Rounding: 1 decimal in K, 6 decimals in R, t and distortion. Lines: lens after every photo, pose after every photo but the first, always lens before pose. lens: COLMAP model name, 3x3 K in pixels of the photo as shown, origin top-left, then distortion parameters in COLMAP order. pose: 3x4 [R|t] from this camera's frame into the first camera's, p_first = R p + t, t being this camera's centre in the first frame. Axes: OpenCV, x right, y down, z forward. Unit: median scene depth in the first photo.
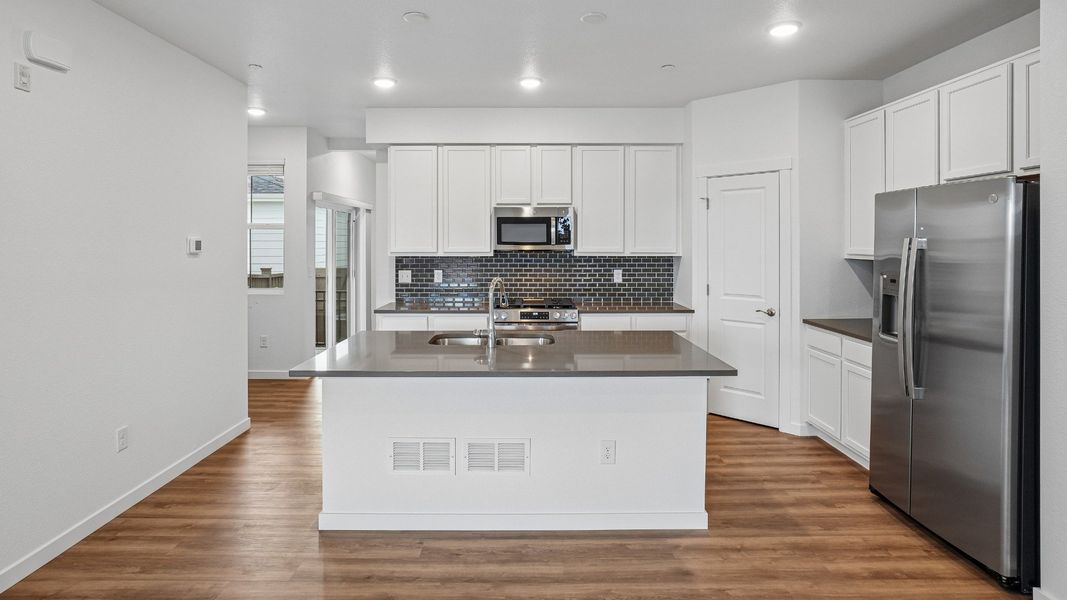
lens RADIAL K [[601.0, 0, 492.4], [0, 601.0, 239.3], [0, 0, 1]] dist [-0.000615, -0.000542]
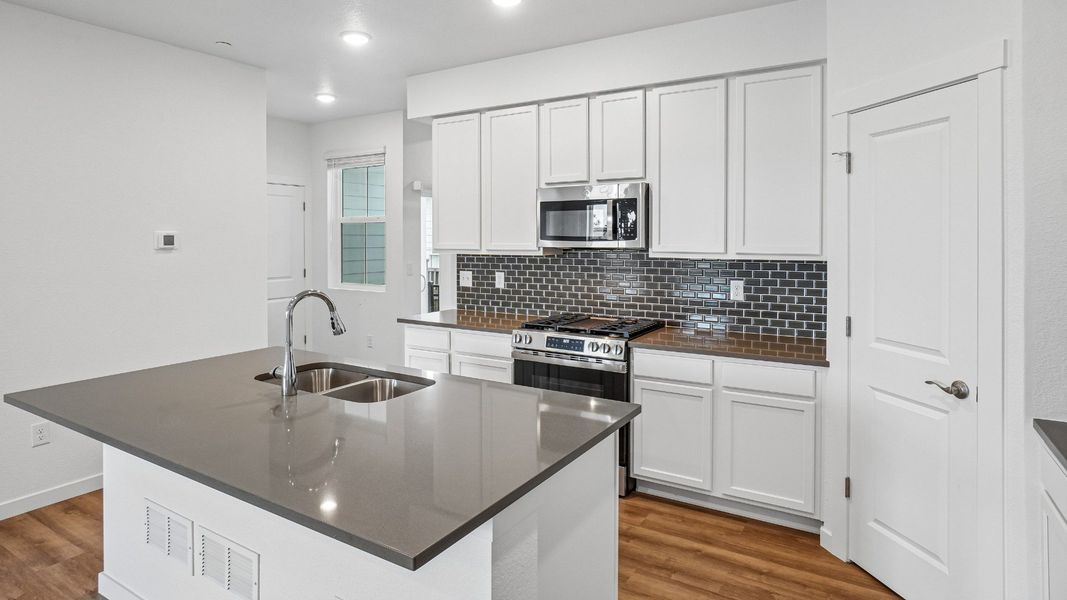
lens RADIAL K [[601.0, 0, 479.5], [0, 601.0, 234.8], [0, 0, 1]] dist [-0.000615, -0.000542]
pose [[0.840158, -0.002851, -0.542334, 0.334227], [0.003485, 0.999994, 0.000143, 0.002420], [0.542330, -0.002010, 0.840163, 0.344851]]
